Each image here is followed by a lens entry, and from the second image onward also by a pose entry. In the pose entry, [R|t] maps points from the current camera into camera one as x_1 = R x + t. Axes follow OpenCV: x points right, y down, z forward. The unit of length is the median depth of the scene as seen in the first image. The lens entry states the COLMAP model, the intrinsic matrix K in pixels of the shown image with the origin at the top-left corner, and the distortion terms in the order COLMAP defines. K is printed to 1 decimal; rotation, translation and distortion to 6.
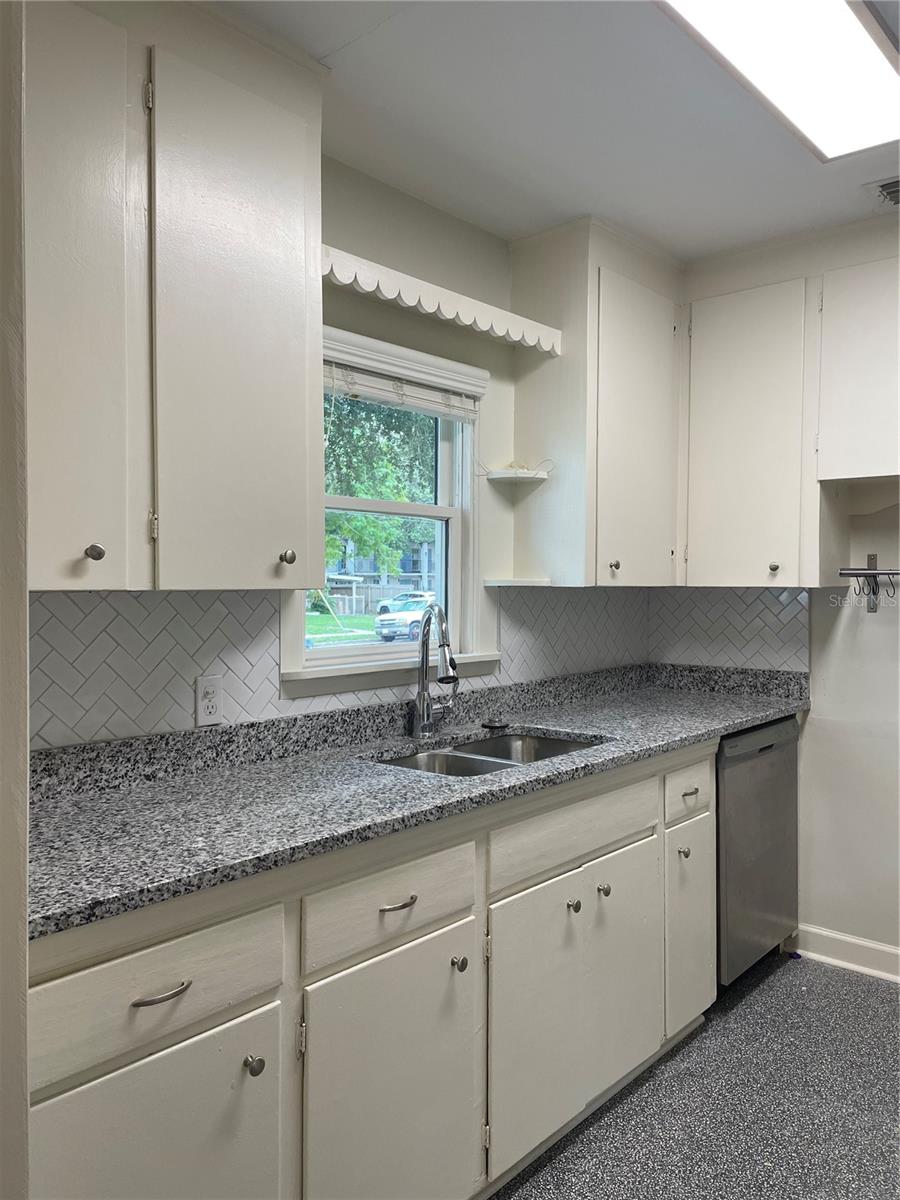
lens RADIAL K [[901.5, 0, 446.1], [0, 901.5, 597.4], [0, 0, 1]] dist [0.099382, -0.130928]
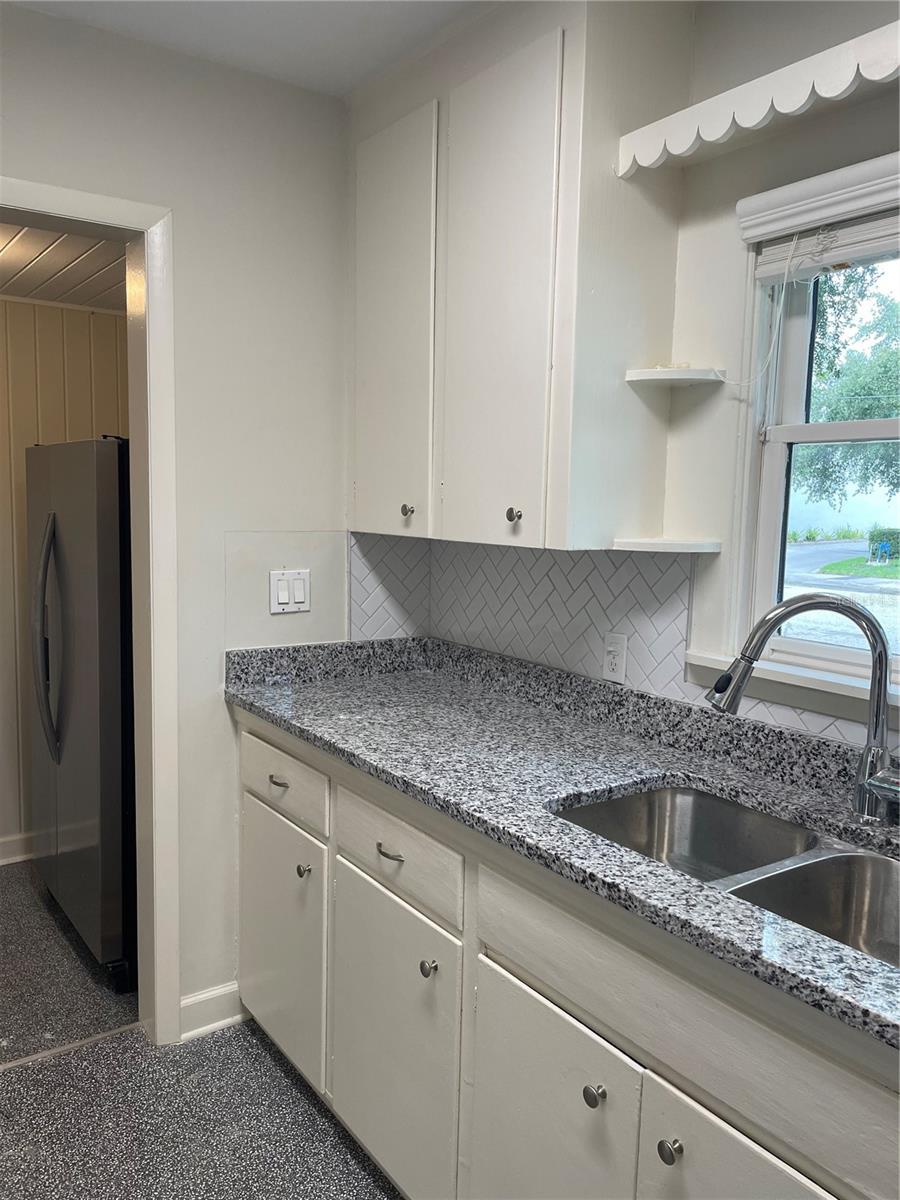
lens RADIAL K [[901.5, 0, 446.1], [0, 901.5, 597.4], [0, 0, 1]] dist [0.099382, -0.130928]
pose [[-0.232757, 0.102137, -0.967157, 0.732702], [-0.041180, 0.992543, 0.114728, -0.057940], [0.971663, 0.066531, -0.226815, 1.036234]]
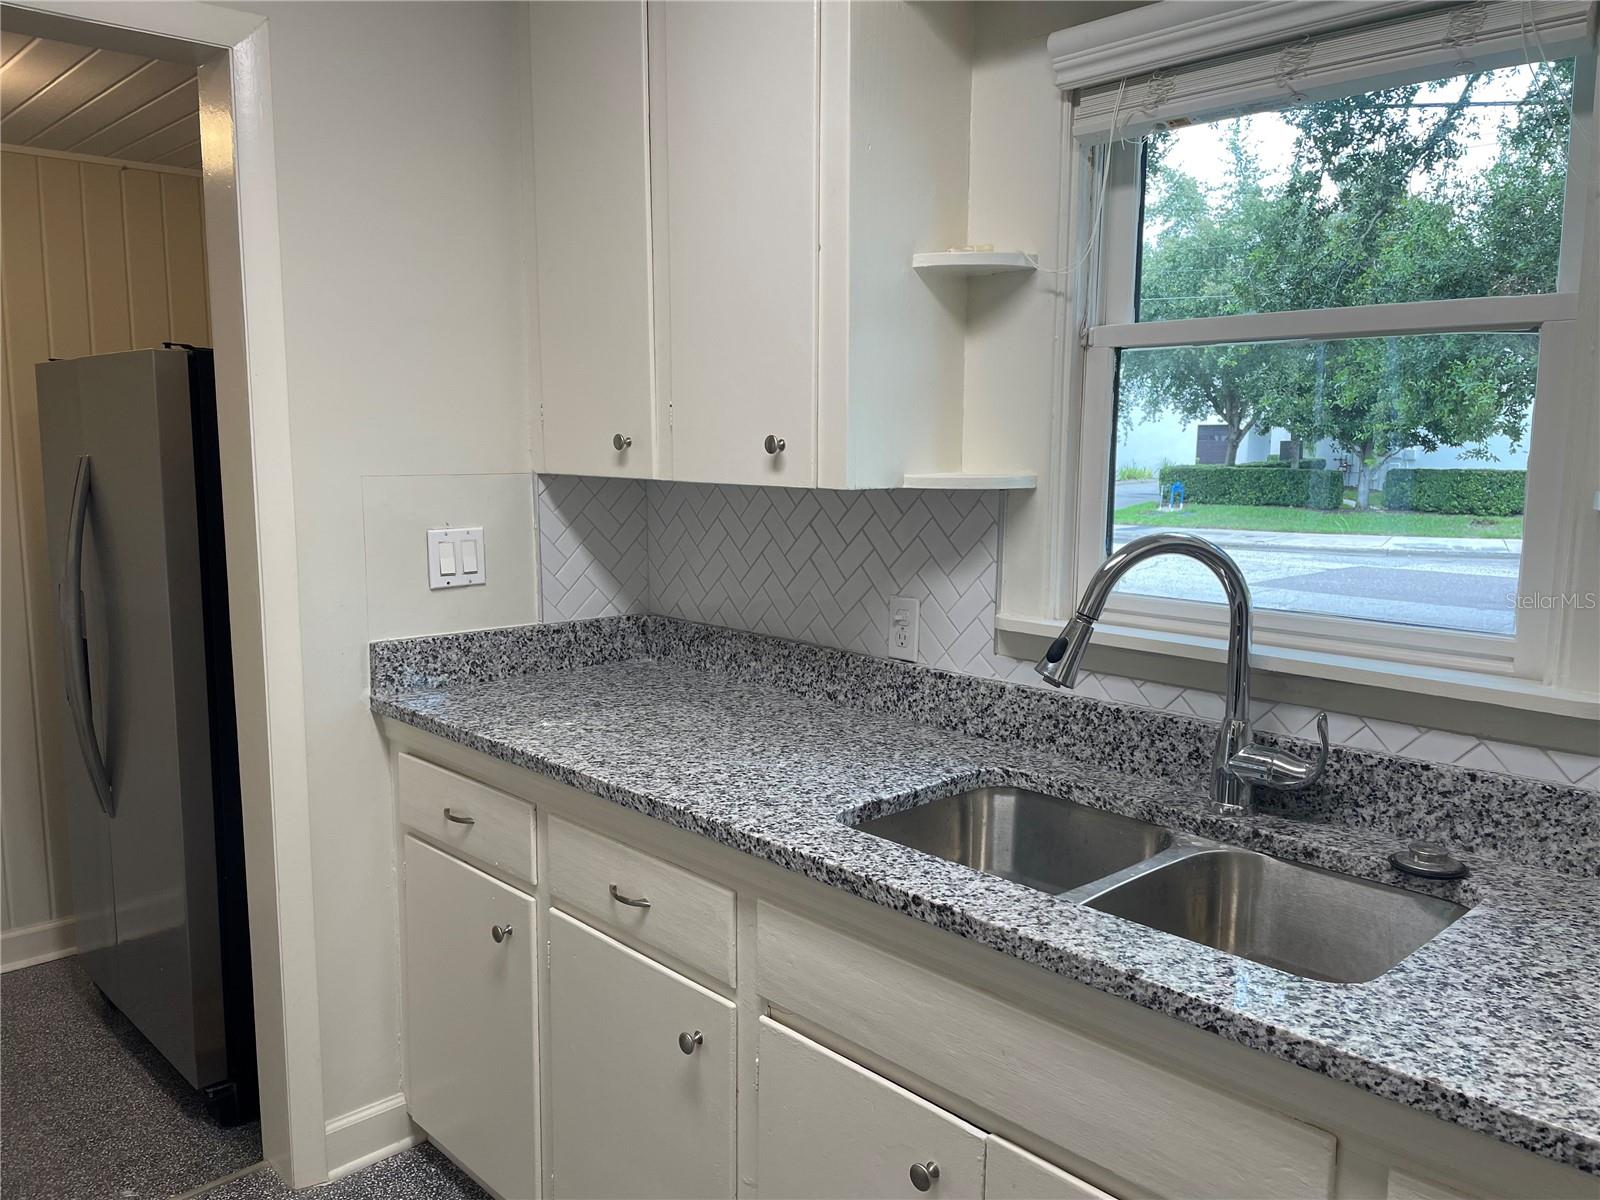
lens RADIAL K [[1200.3, 0, 814.2], [0, 1200.3, 601.5], [0, 0, 1]] dist [0.105964, -0.146275]
pose [[-0.076402, 0.135732, -0.987795, 0.749715], [-0.026189, 0.990076, 0.138071, -0.048244], [0.996733, 0.036418, -0.072089, 0.992472]]
